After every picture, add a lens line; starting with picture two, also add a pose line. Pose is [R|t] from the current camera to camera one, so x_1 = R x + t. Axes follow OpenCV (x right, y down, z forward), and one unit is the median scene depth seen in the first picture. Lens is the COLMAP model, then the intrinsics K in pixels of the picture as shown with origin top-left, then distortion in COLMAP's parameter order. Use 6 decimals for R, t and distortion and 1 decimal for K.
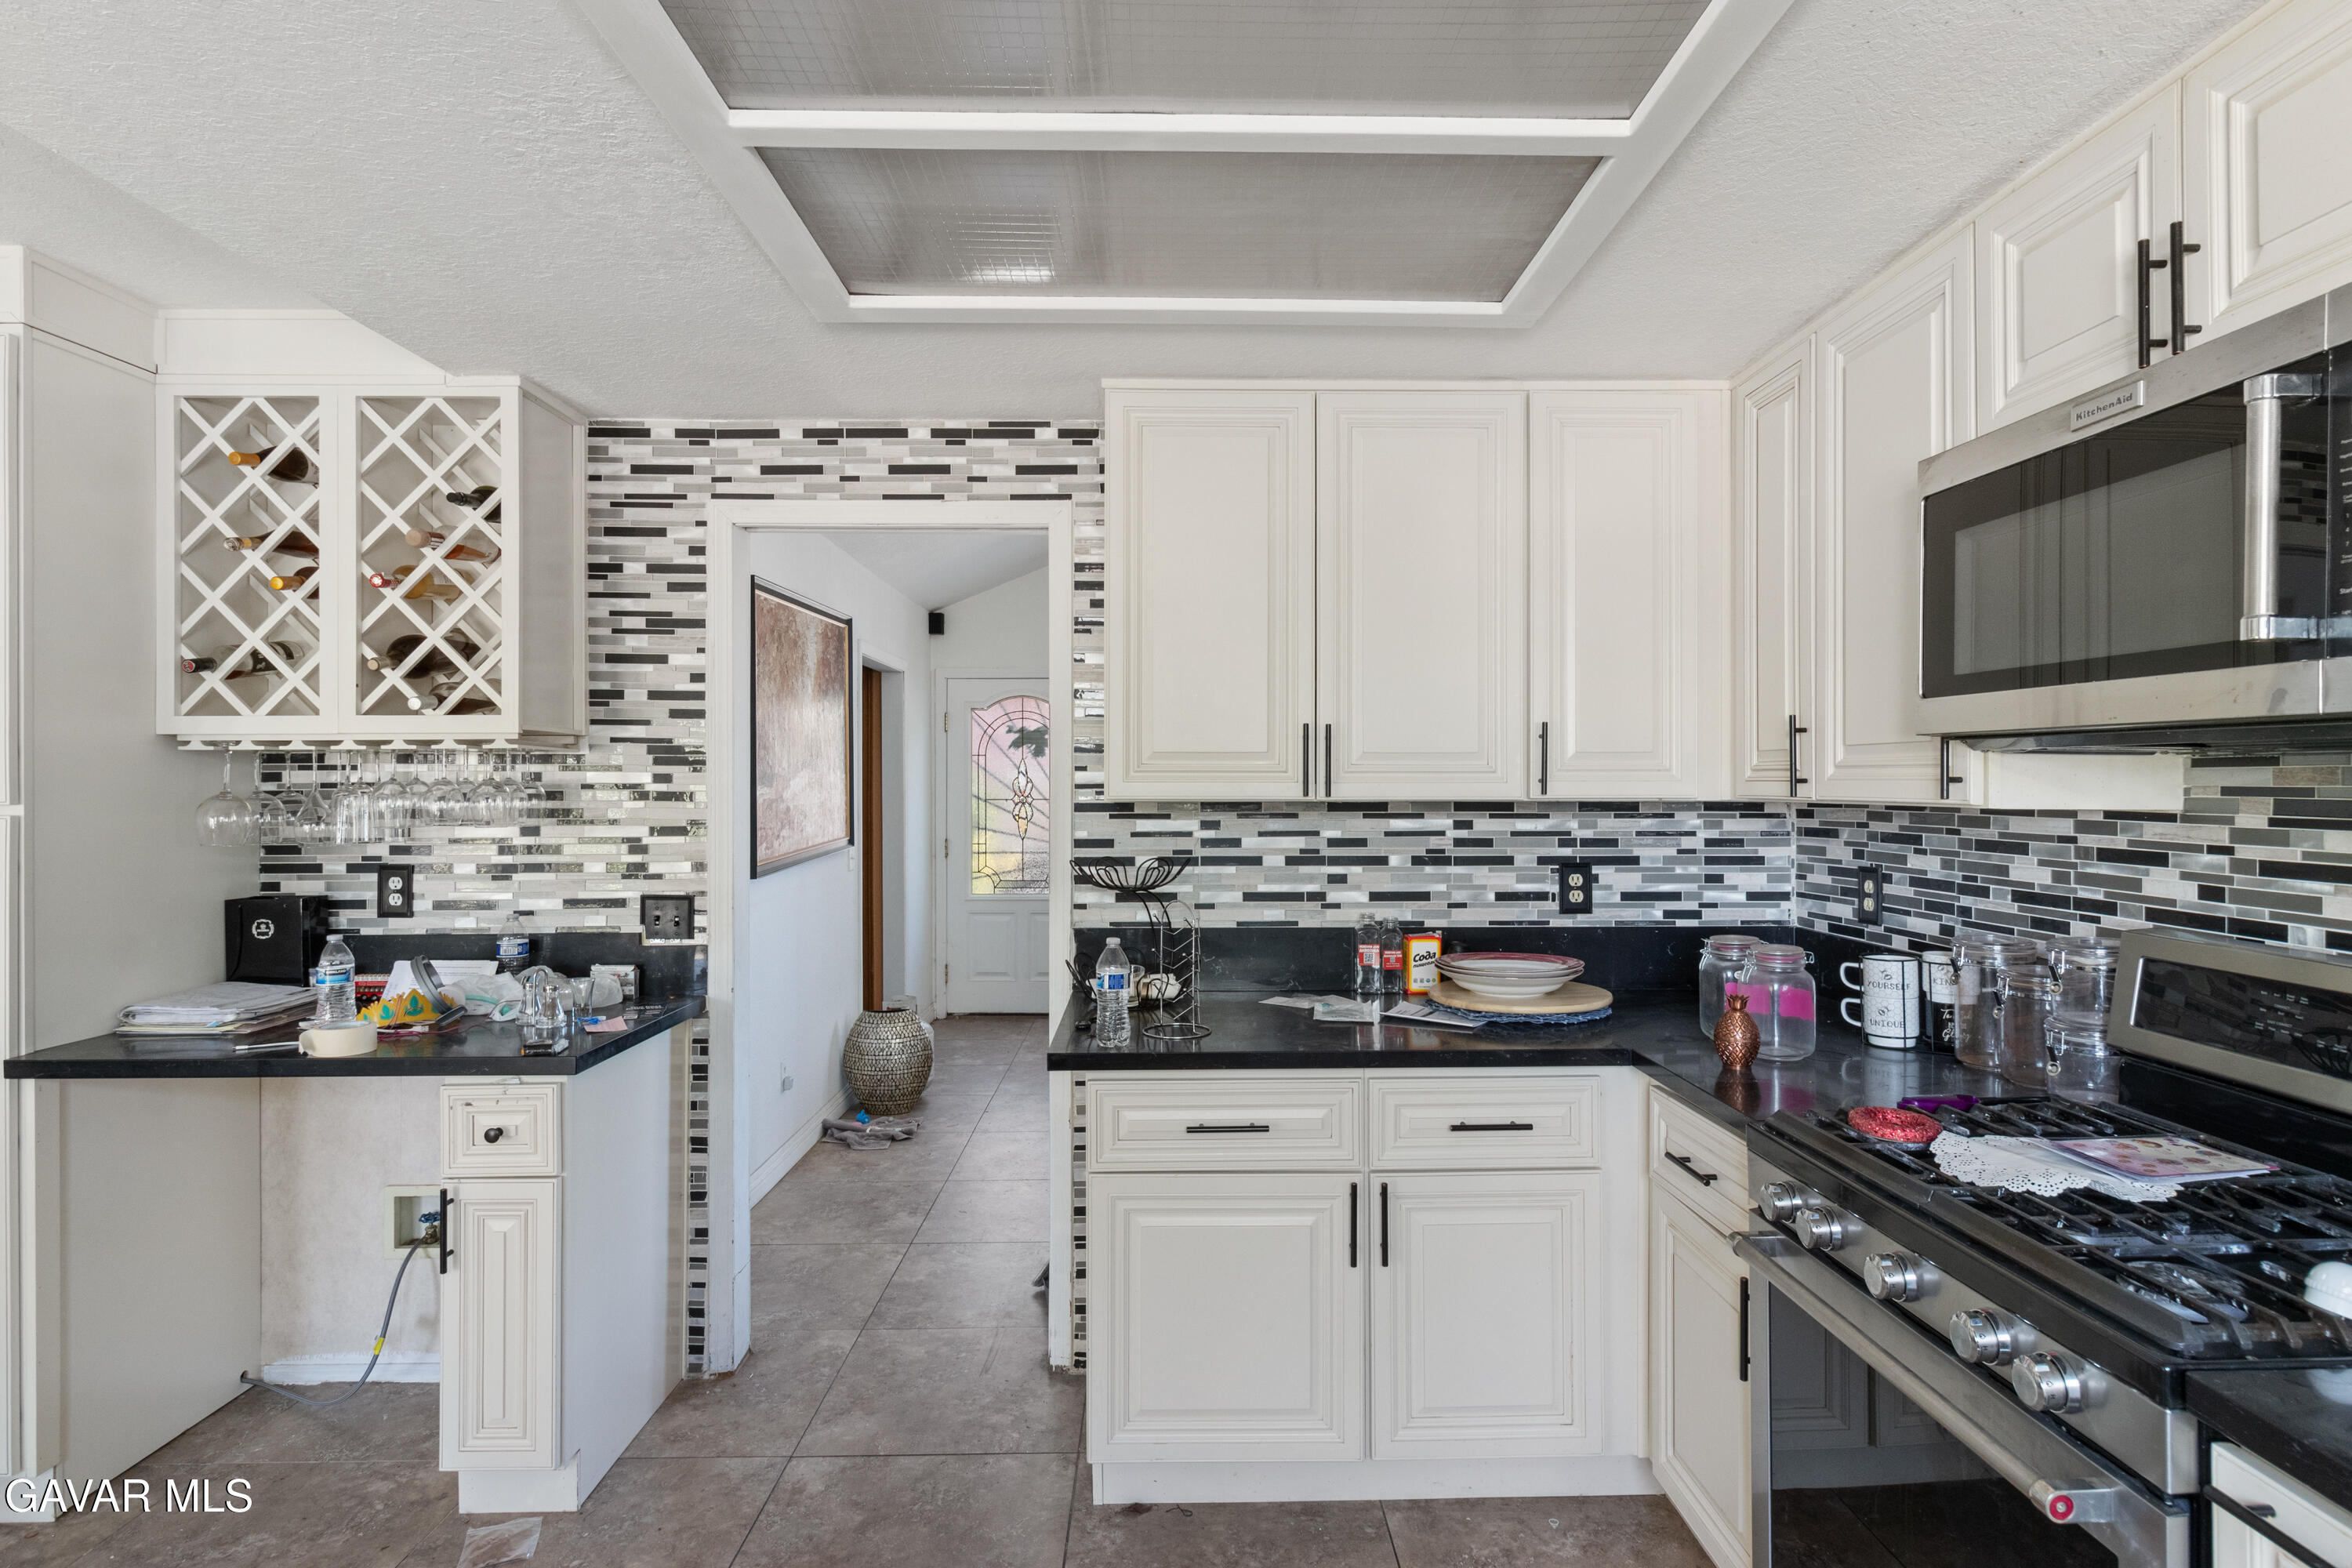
lens RADIAL K [[1214.5, 0, 1176.0], [0, 1214.5, 784.0], [0, 0, 1]] dist [-0.001331, -0.000289]
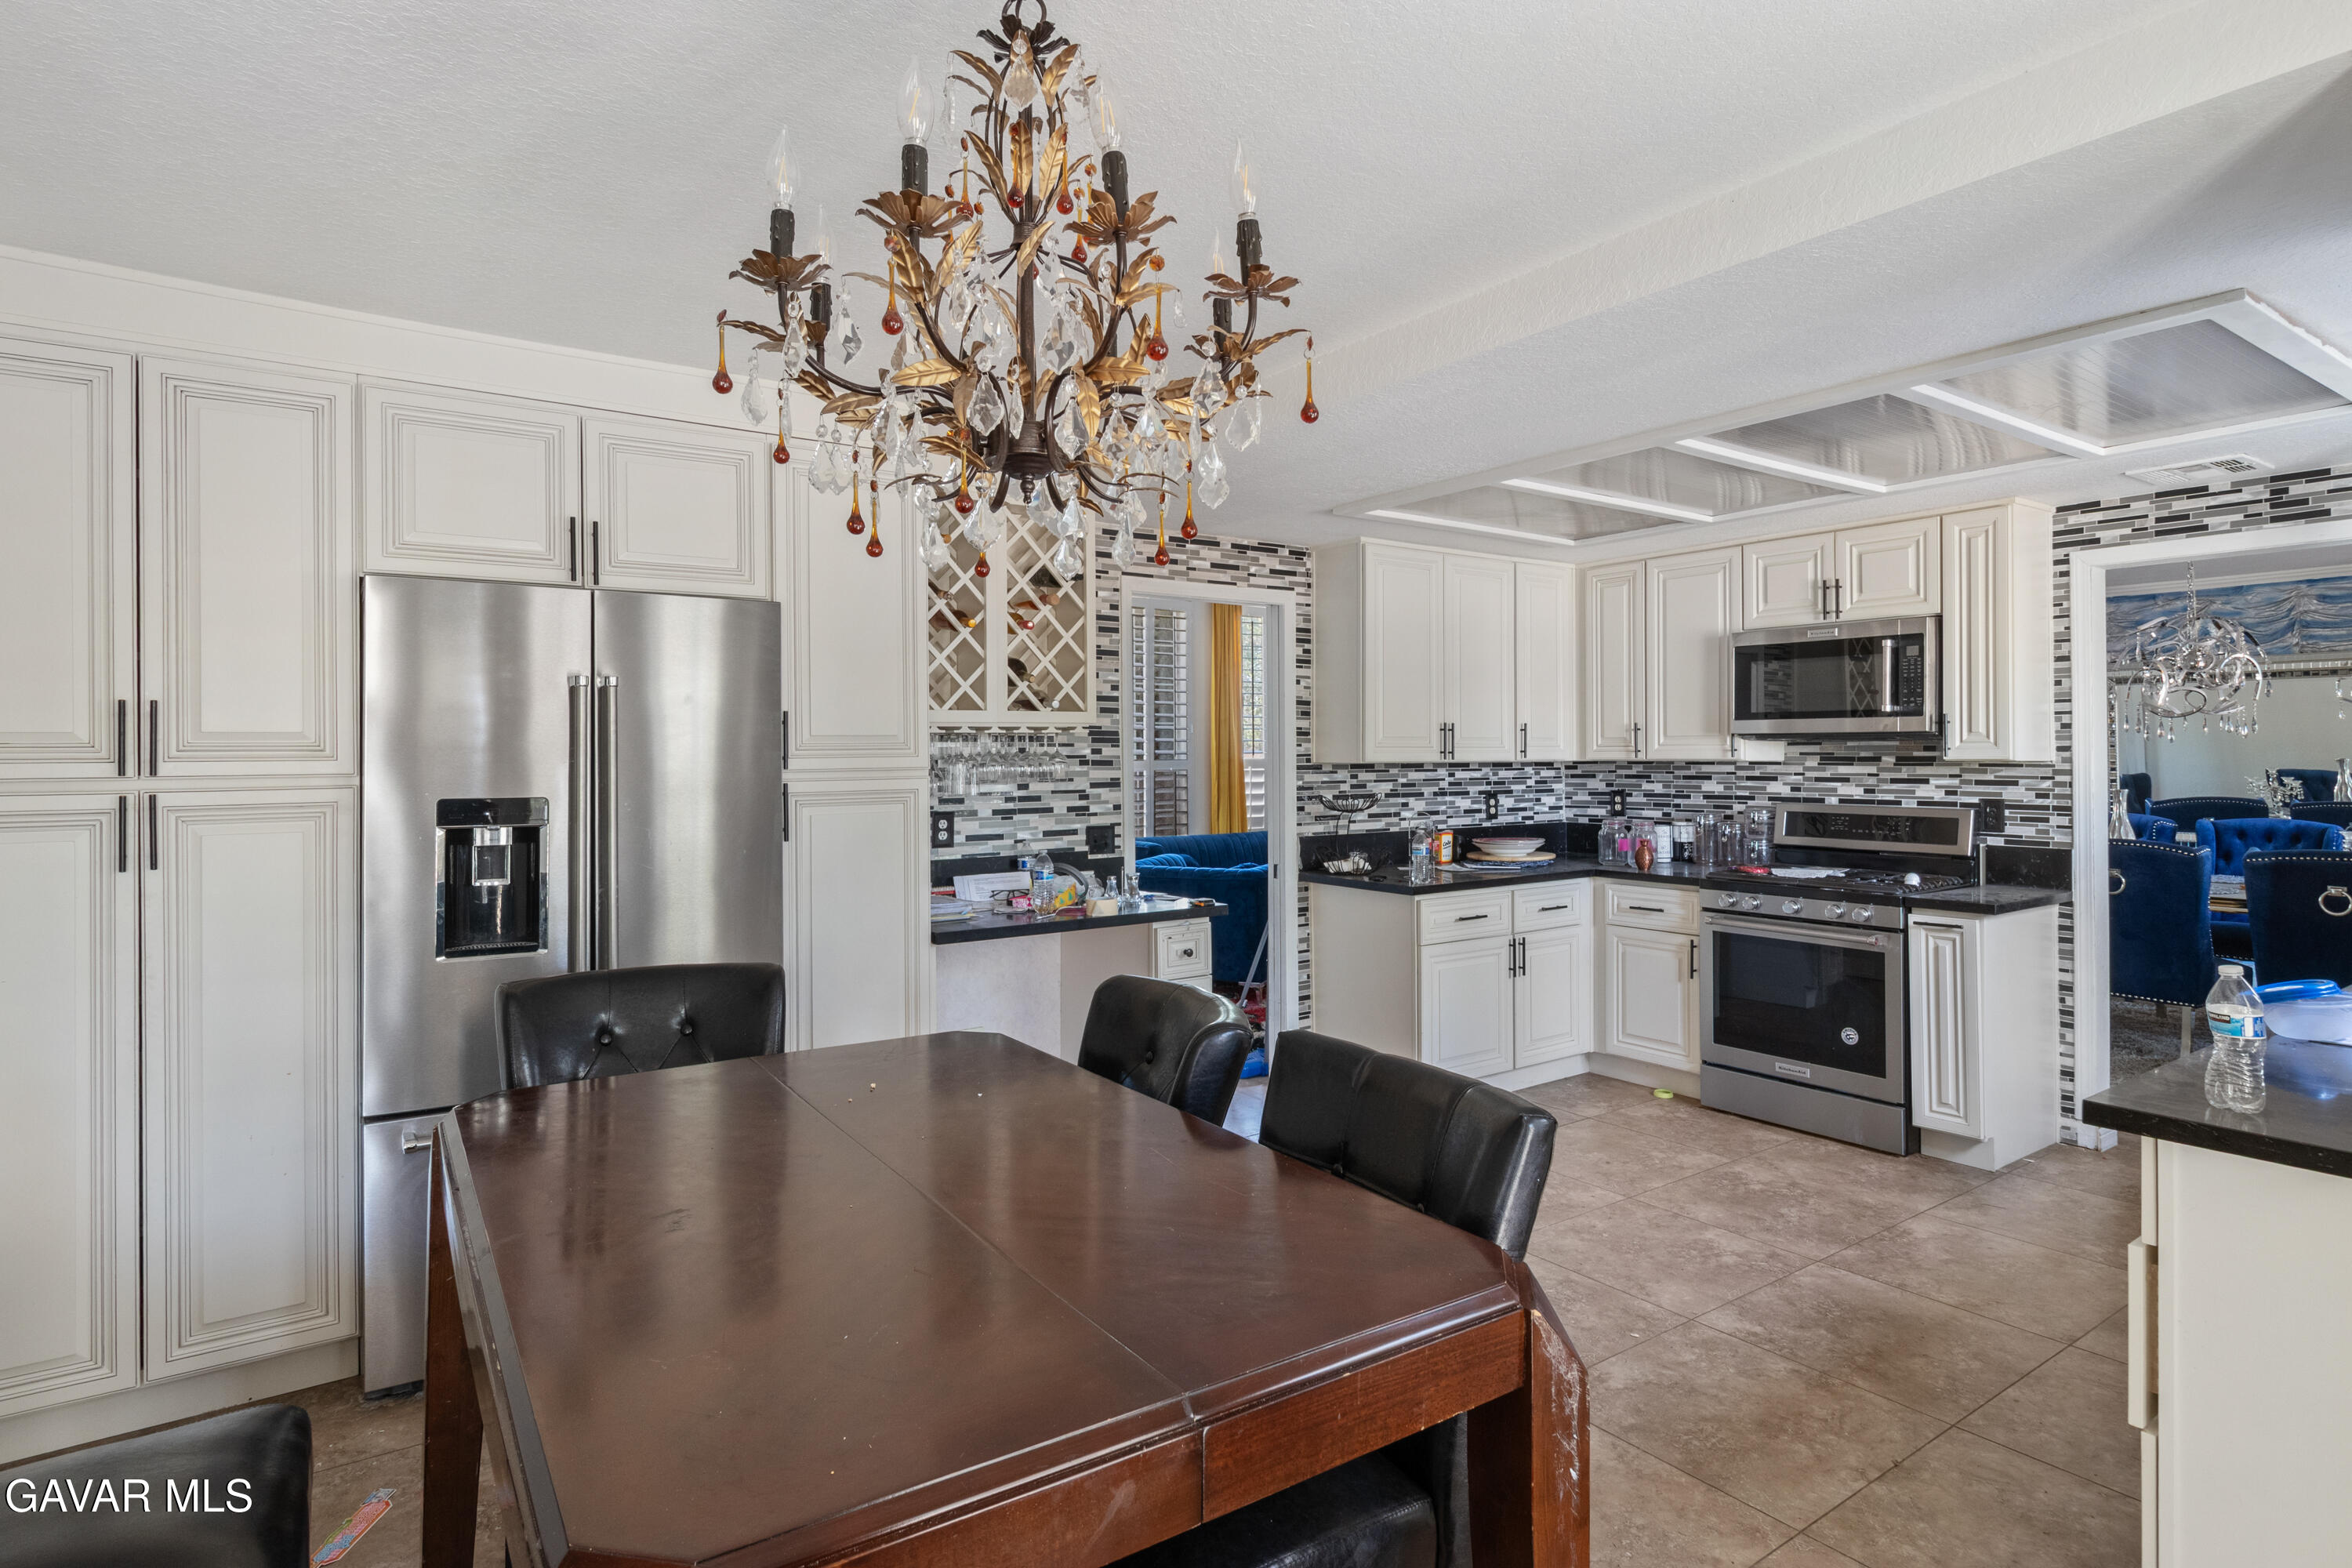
lens RADIAL K [[1220.7, 0, 1176.9], [0, 1220.7, 758.8], [0, 0, 1]] dist [-0.000199, -0.000077]
pose [[0.831787, -0.005516, 0.555067, -1.213828], [0.005828, 0.999982, 0.001204, 0.003494], [-0.555064, 0.002233, 0.831805, -0.365600]]
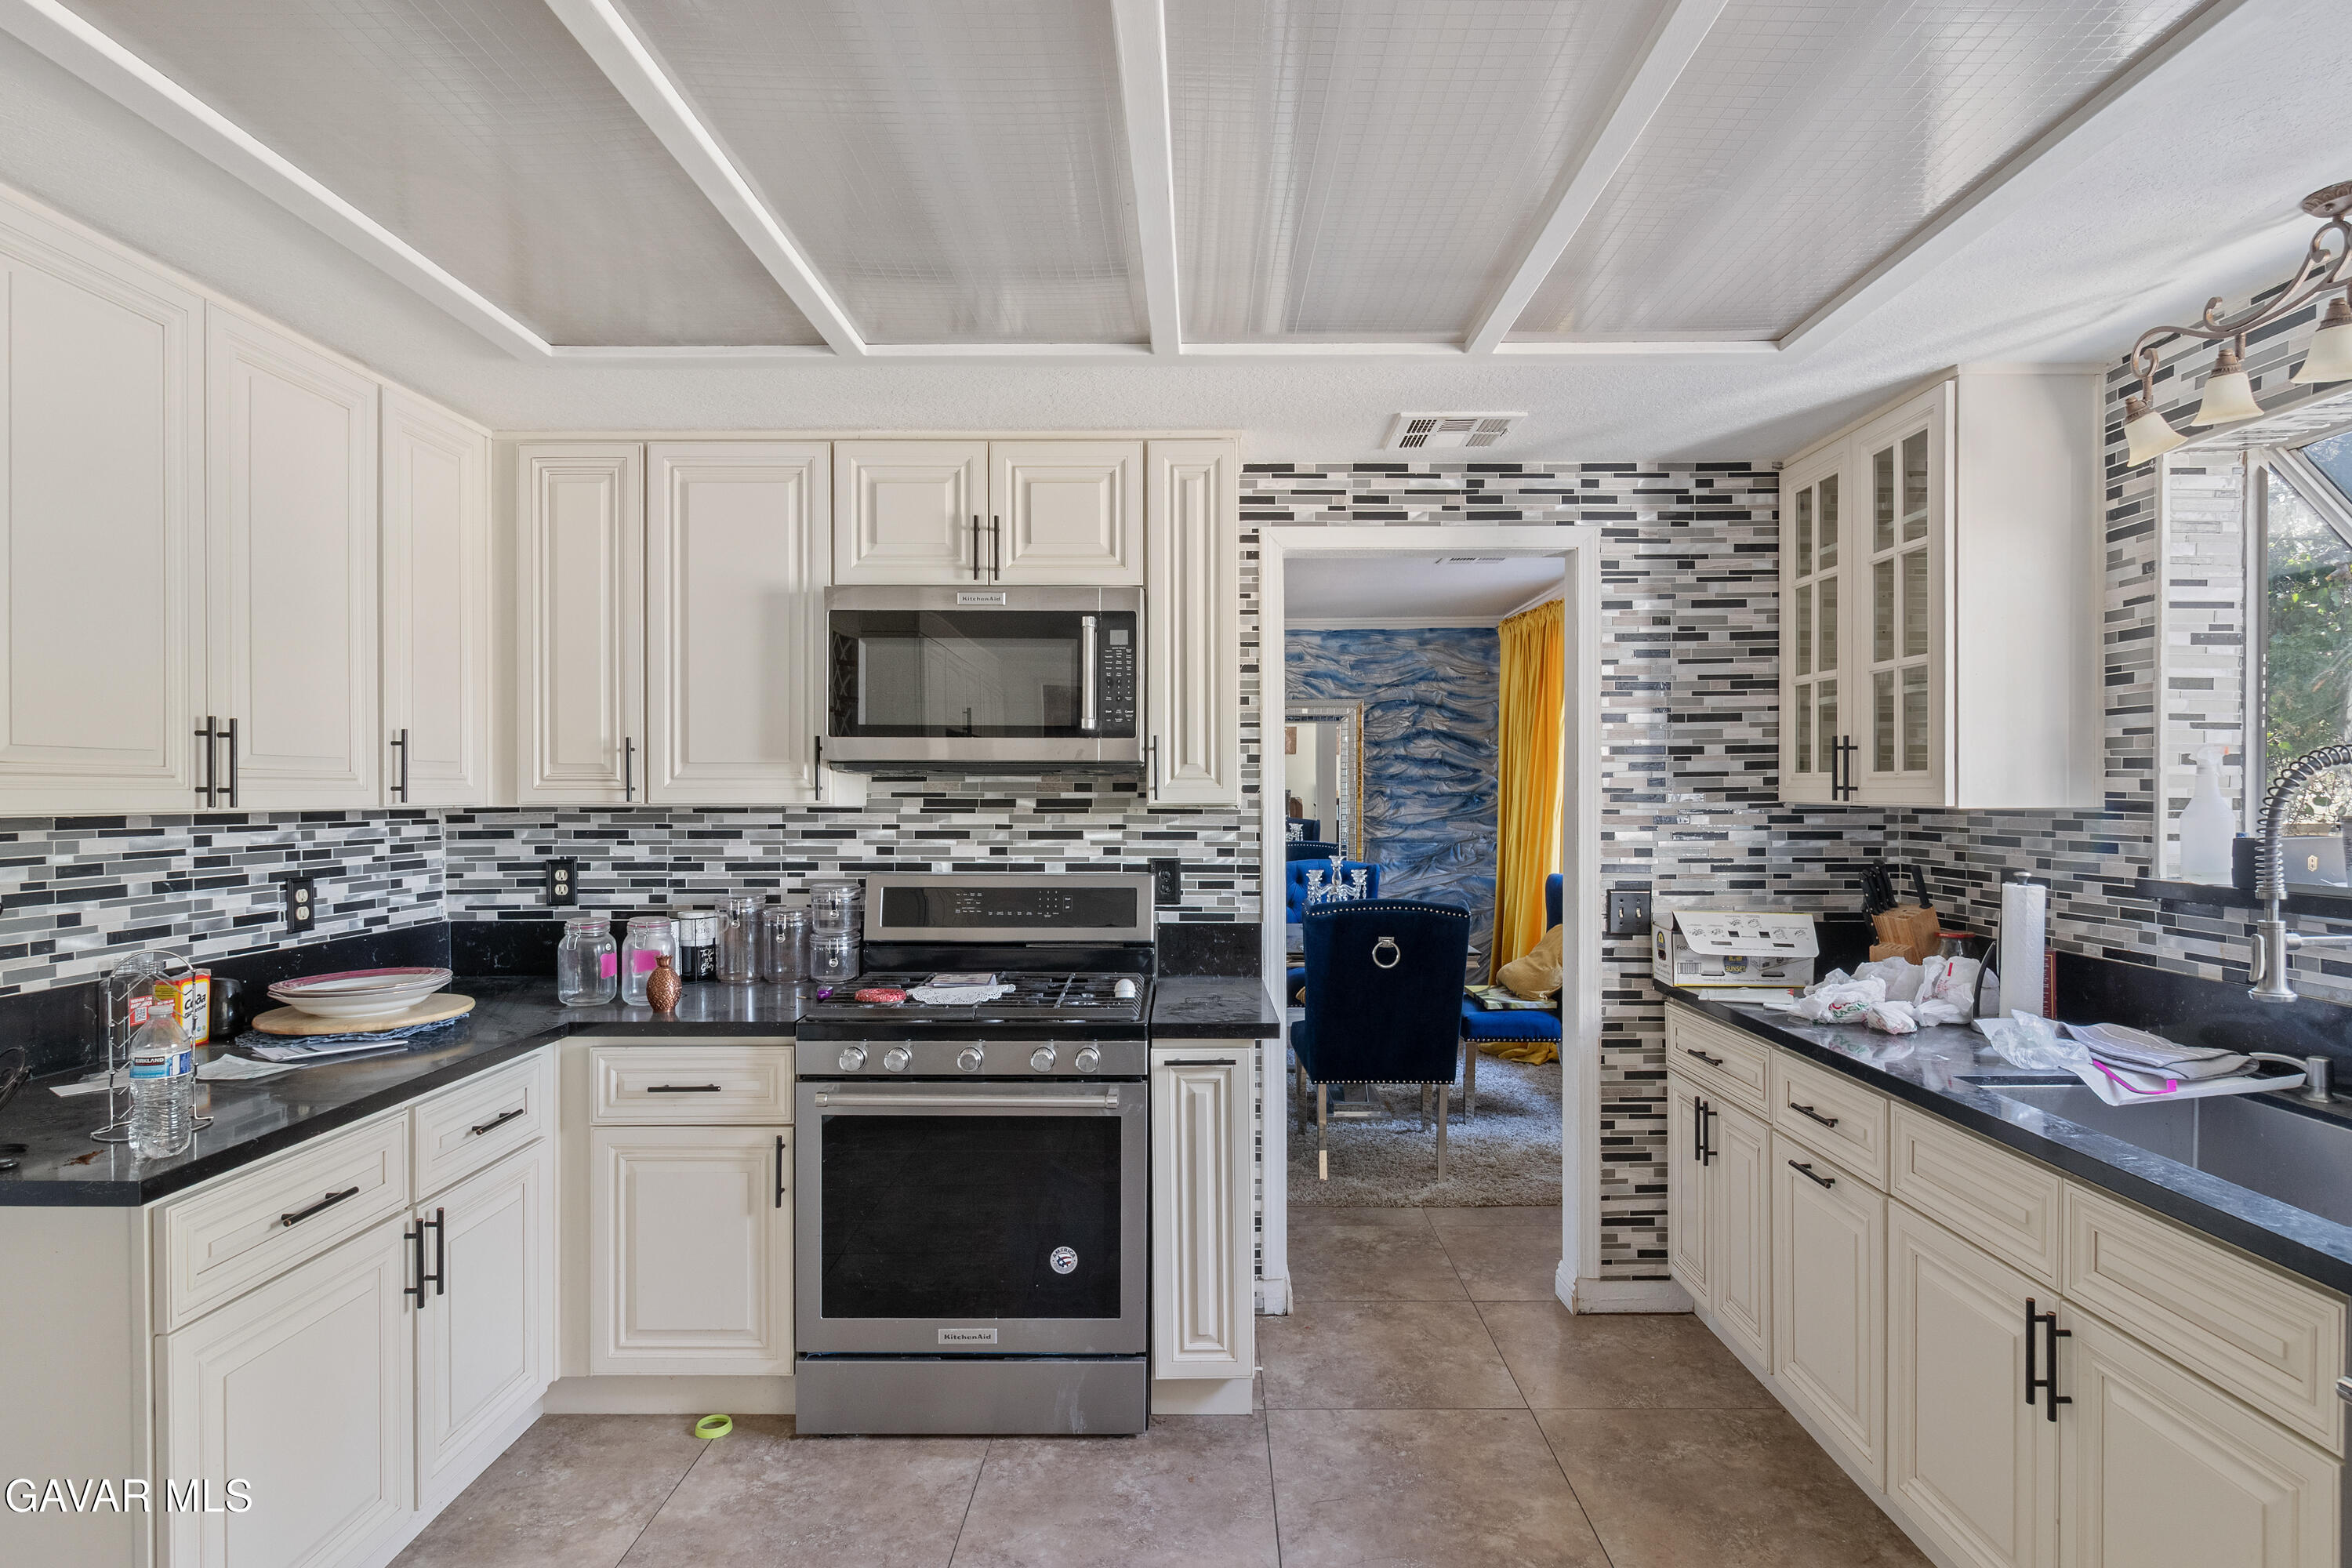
lens RADIAL K [[1263.2, 0, 1207.4], [0, 1263.2, 797.1], [0, 0, 1]] dist [0.001267, -0.000026]
pose [[0.019024, -0.004463, 0.999809, -0.638129], [0.003278, 0.999985, 0.004402, 0.001605], [-0.999814, 0.003193, 0.019038, 0.293671]]
